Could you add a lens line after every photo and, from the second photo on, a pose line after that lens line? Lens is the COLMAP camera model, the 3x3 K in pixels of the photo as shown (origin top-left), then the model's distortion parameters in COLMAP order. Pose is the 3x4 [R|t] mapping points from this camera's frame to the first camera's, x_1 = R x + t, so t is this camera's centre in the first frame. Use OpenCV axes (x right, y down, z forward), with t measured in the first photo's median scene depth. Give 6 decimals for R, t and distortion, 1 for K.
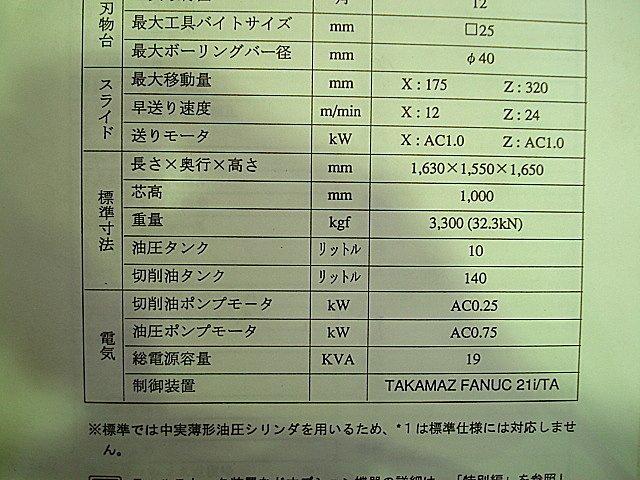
lens RADIAL K [[732.2, 0, 320.0], [0, 732.2, 240.0], [0, 0, 1]] dist [-0.081706, -0.047829]
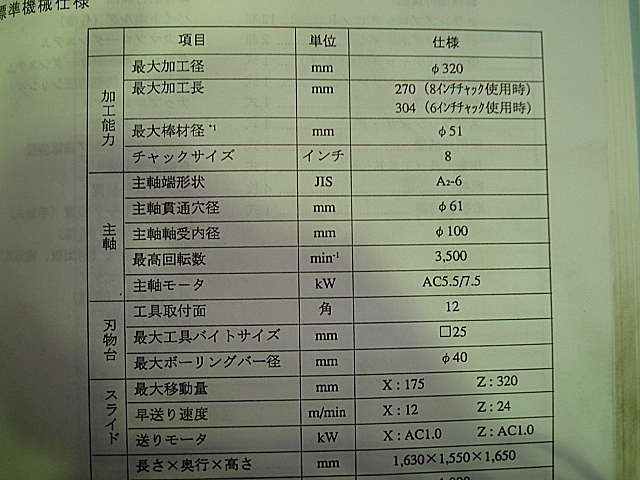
lens RADIAL K [[676.1, 0, 301.4], [0, 676.1, 239.9], [0, 0, 1]] dist [-0.071169, -0.019553]
pose [[0.999623, -0.026548, -0.006942, 0.003716], [0.025927, 0.996618, -0.077978, -0.356342], [0.008989, 0.077769, 0.996931, -0.019827]]
